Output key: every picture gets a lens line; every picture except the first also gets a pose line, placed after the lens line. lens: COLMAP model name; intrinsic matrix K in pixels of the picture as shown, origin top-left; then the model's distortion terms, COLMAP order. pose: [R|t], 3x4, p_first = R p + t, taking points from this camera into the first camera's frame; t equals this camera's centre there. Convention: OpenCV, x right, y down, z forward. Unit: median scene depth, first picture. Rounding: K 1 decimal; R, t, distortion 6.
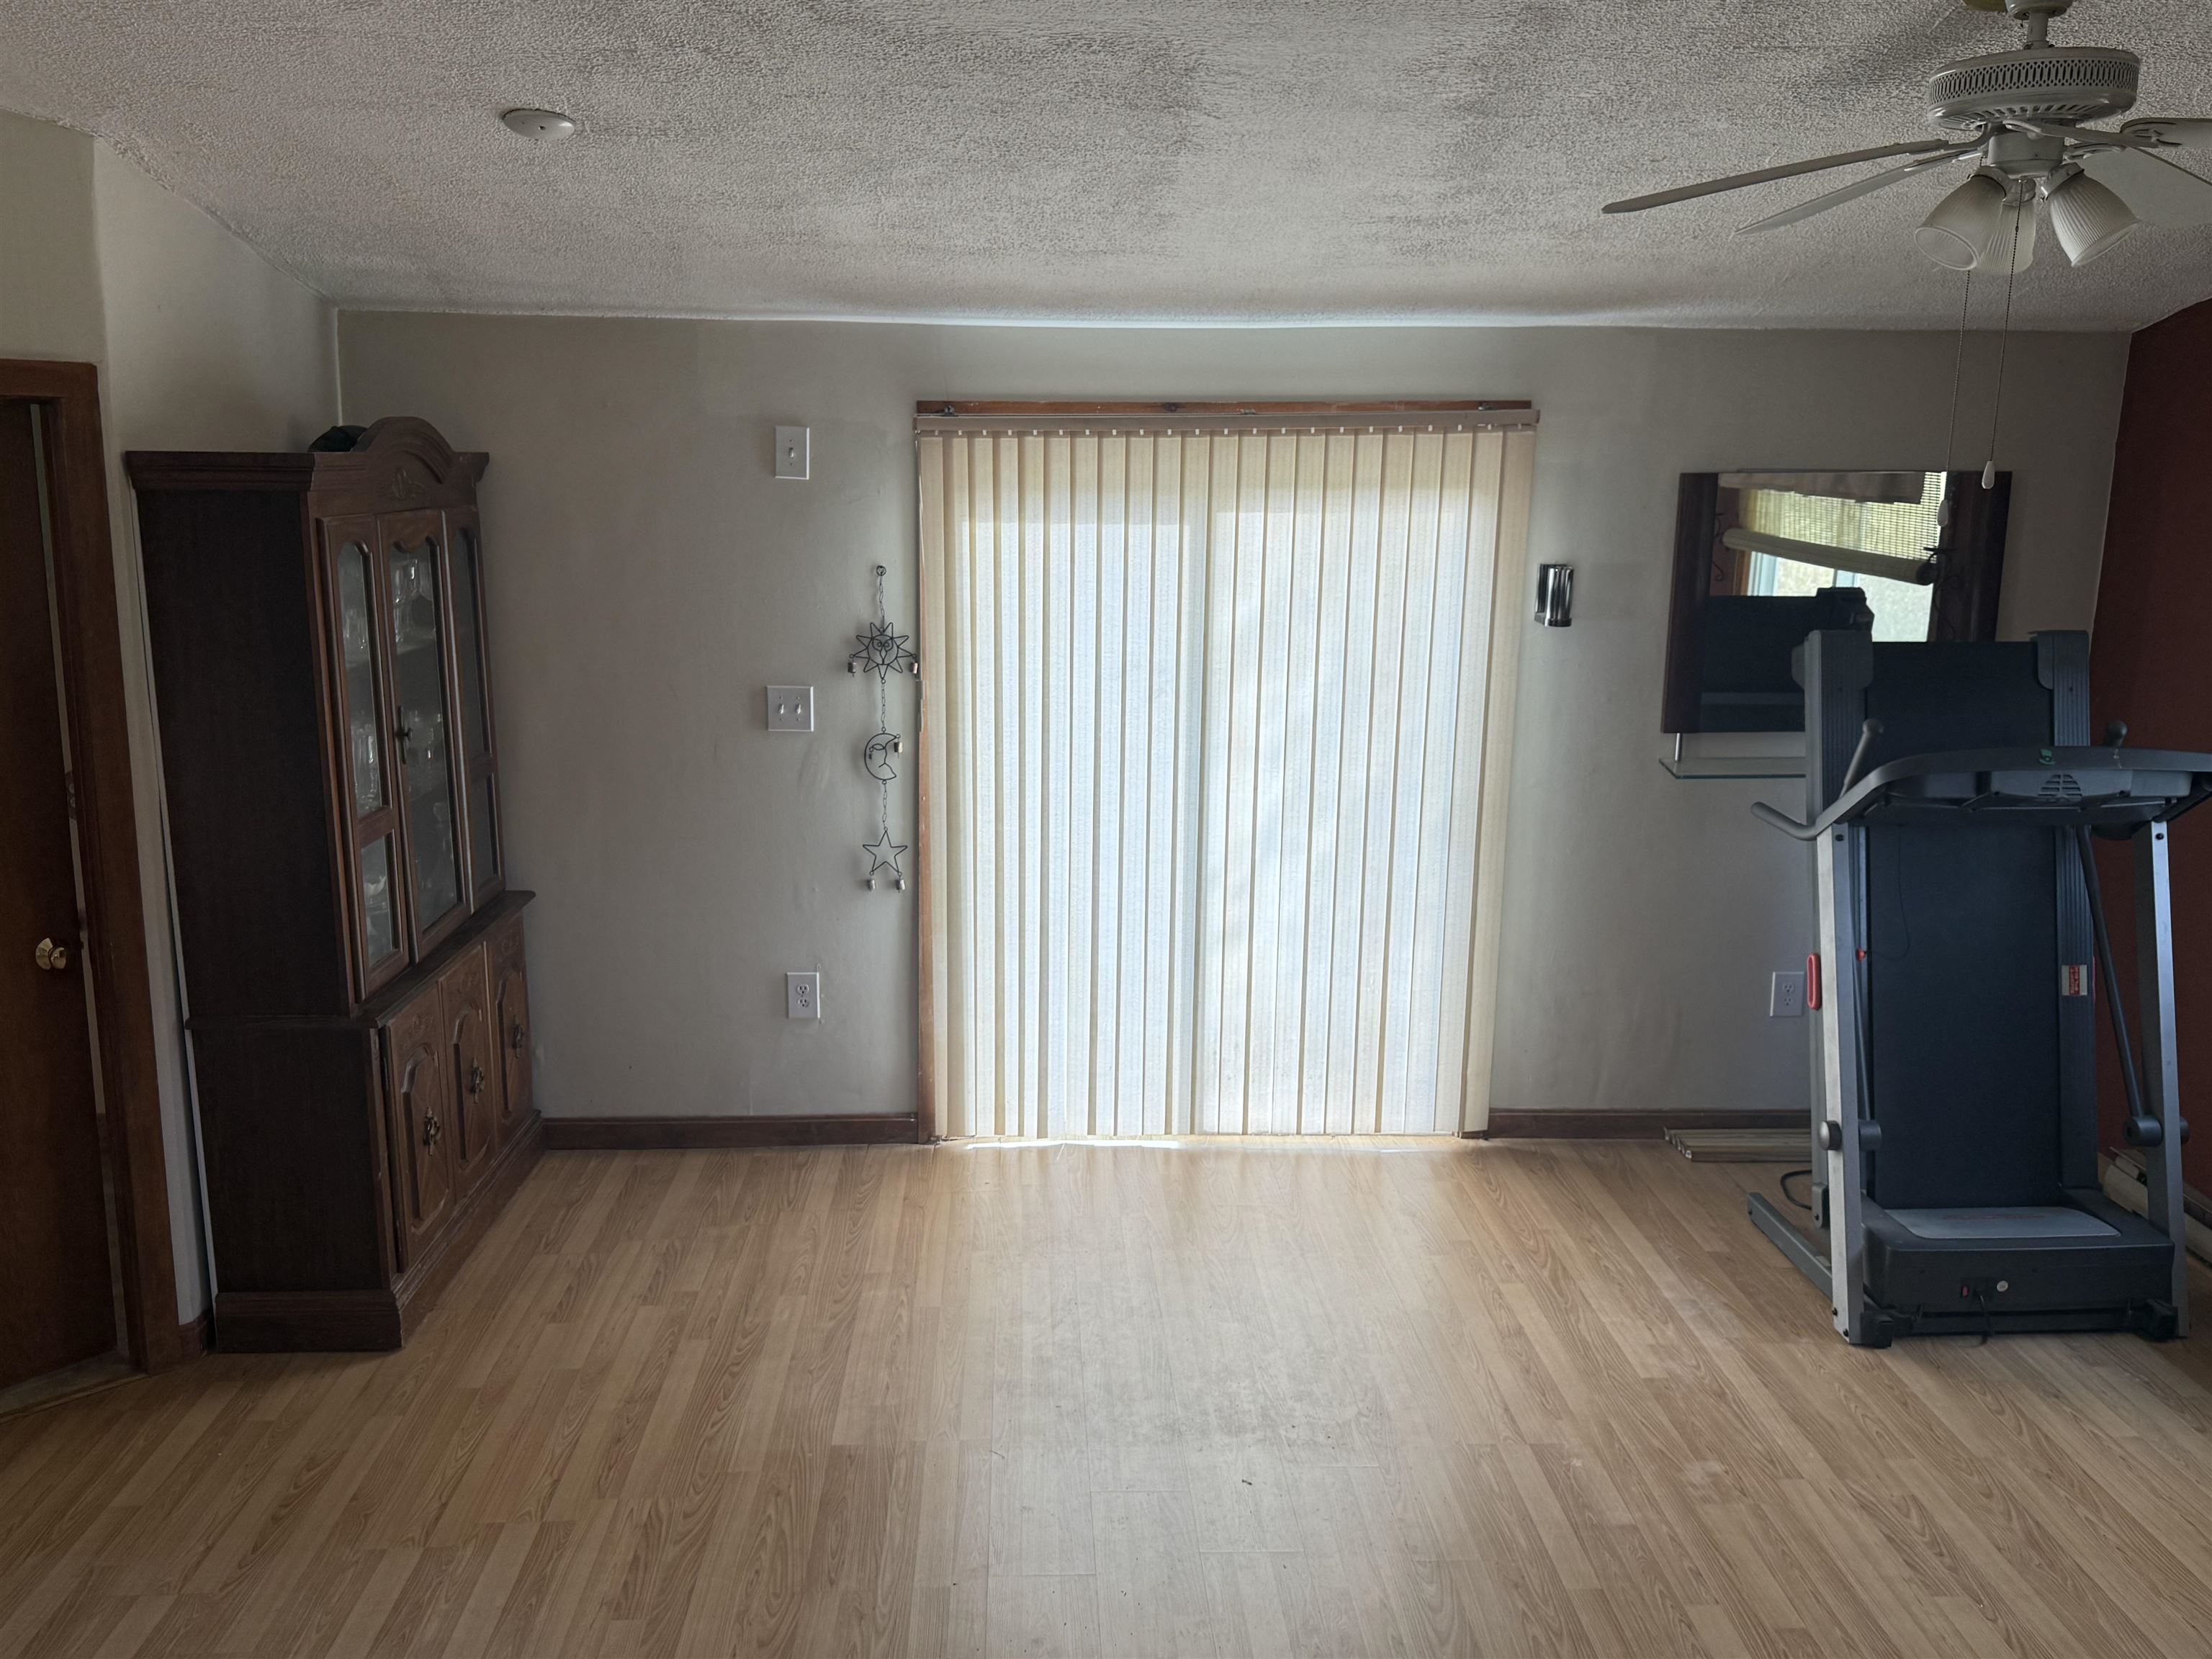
lens RADIAL K [[1865.1, 0, 1106.0], [0, 1865.1, 829.5], [0, 0, 1]] dist [0.006157, -0.006962]
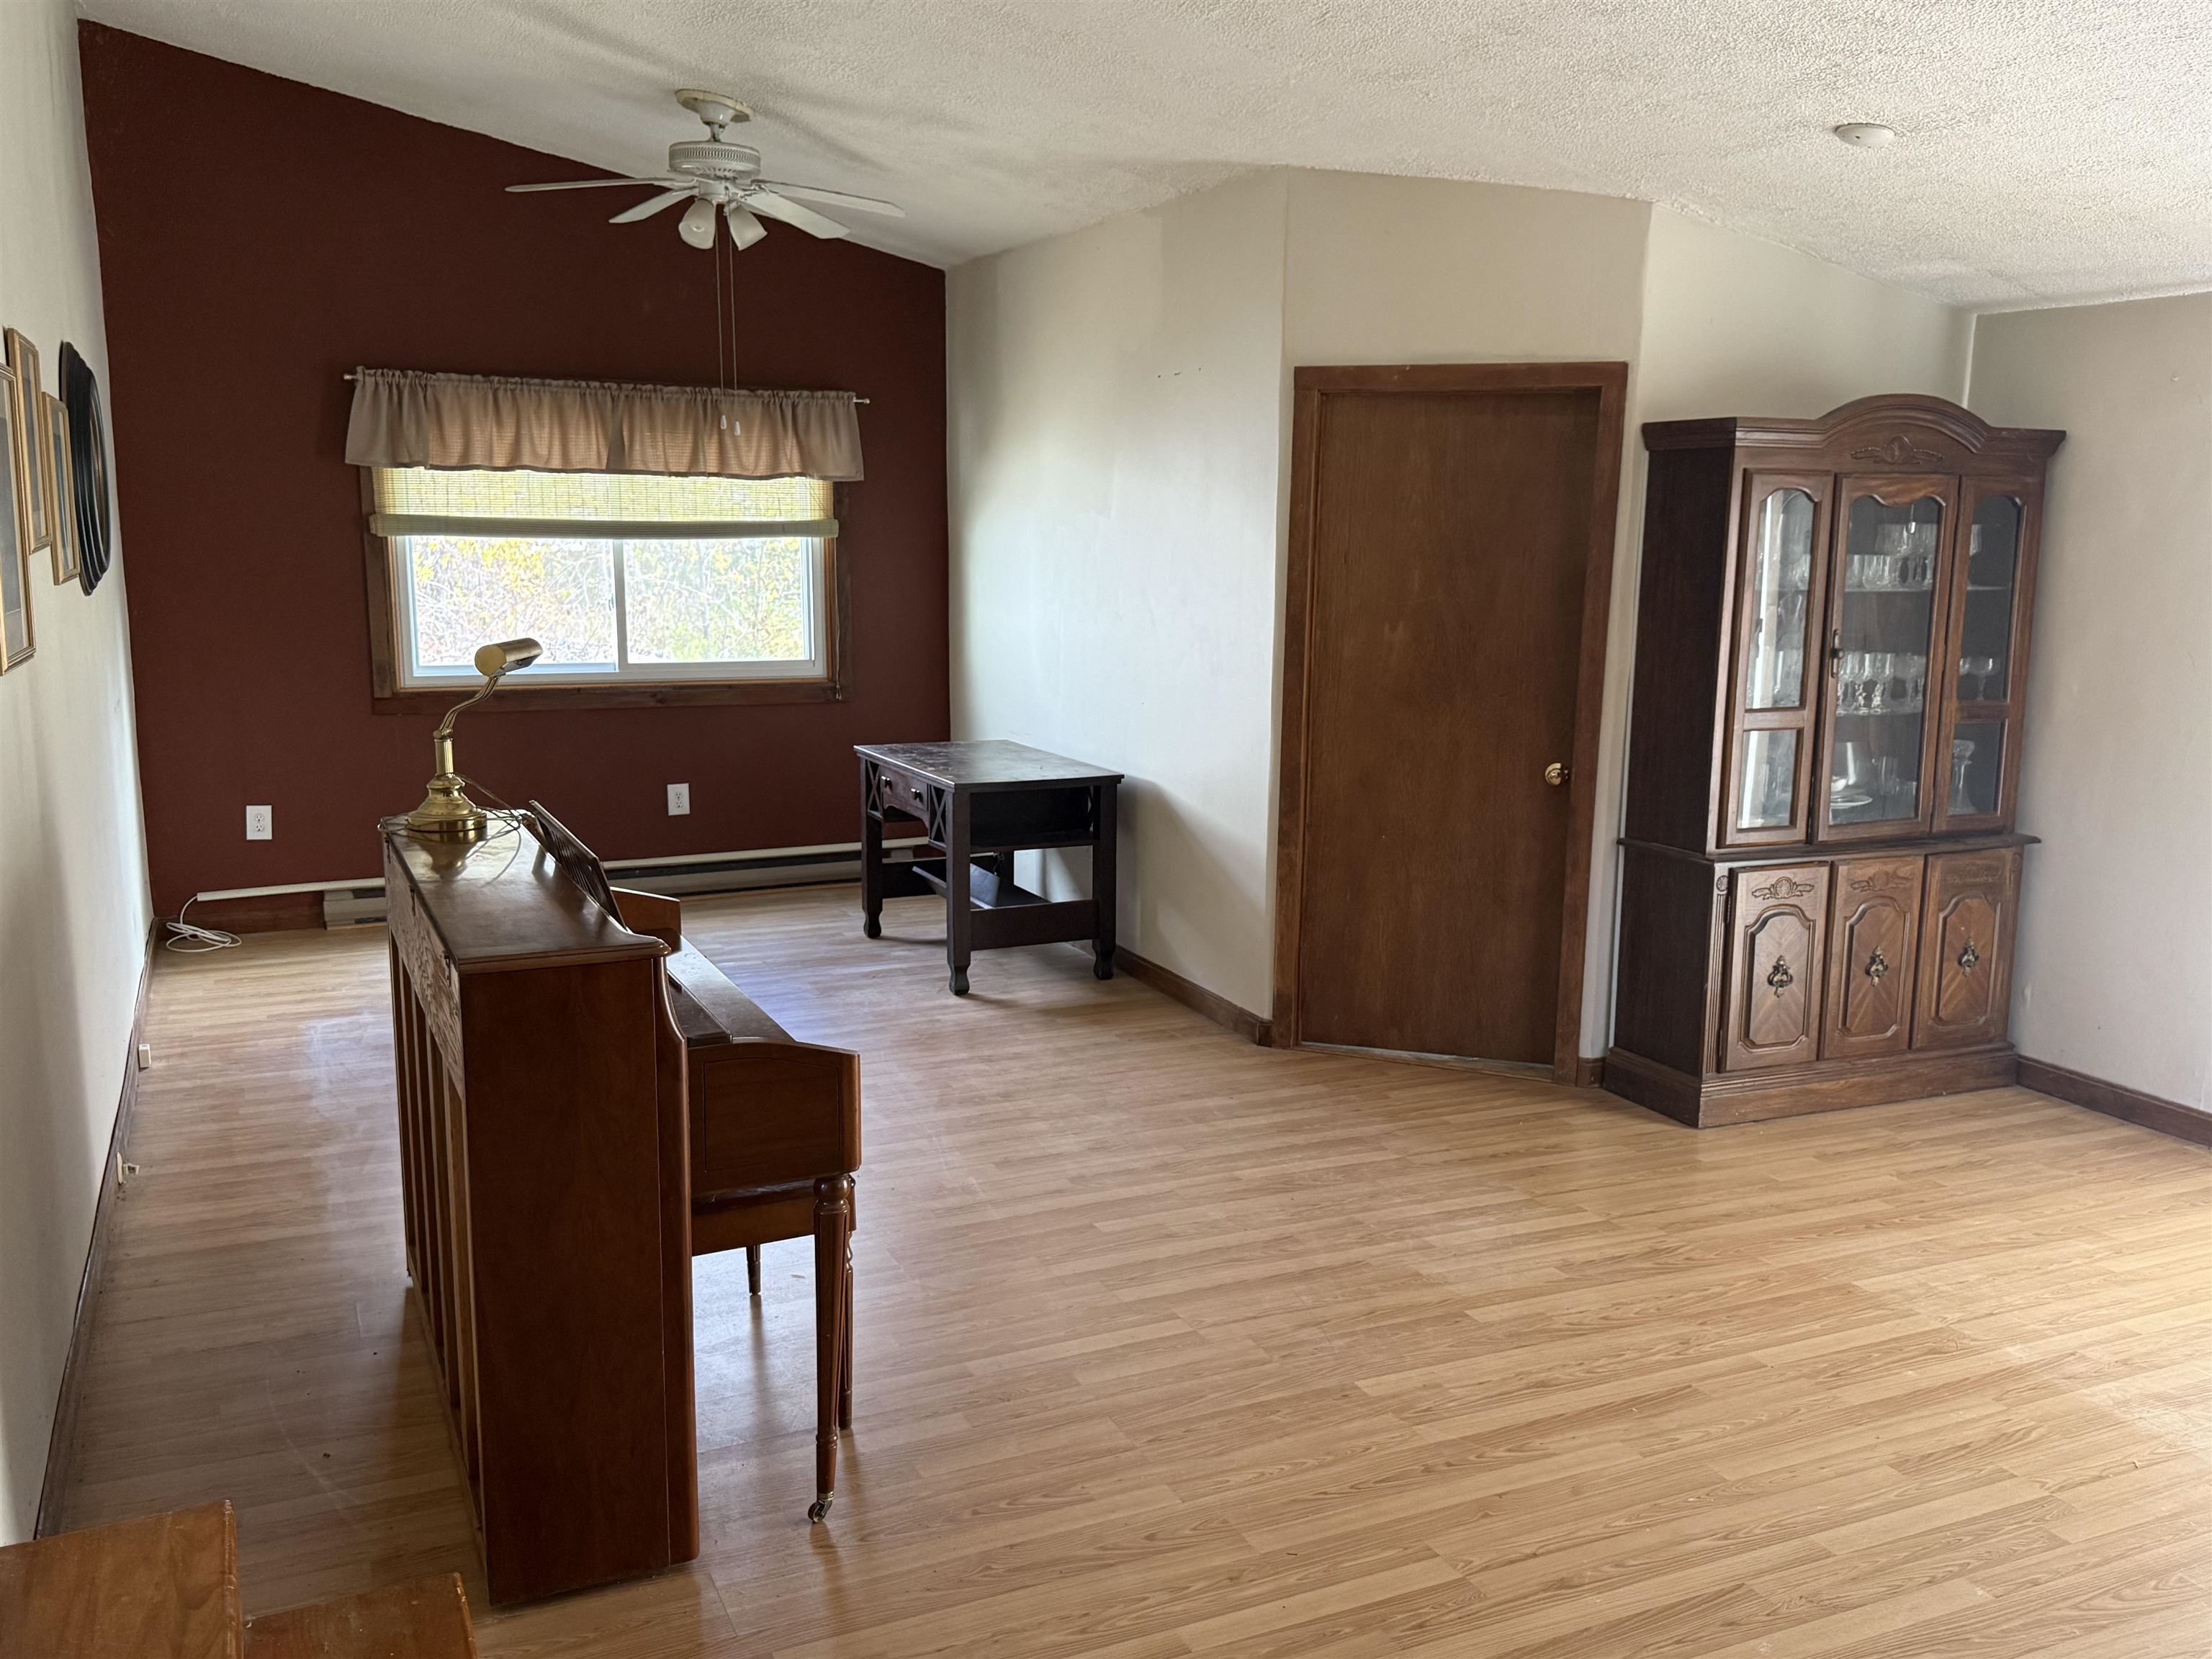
lens RADIAL K [[1865.1, 0, 1106.0], [0, 1865.1, 829.5], [0, 0, 1]] dist [0.006157, -0.006962]
pose [[0.381890, 0.154070, -0.911275, 0.593607], [-0.193626, 0.977463, 0.084117, 0.052167], [0.903697, 0.144323, 0.403115, 0.099329]]
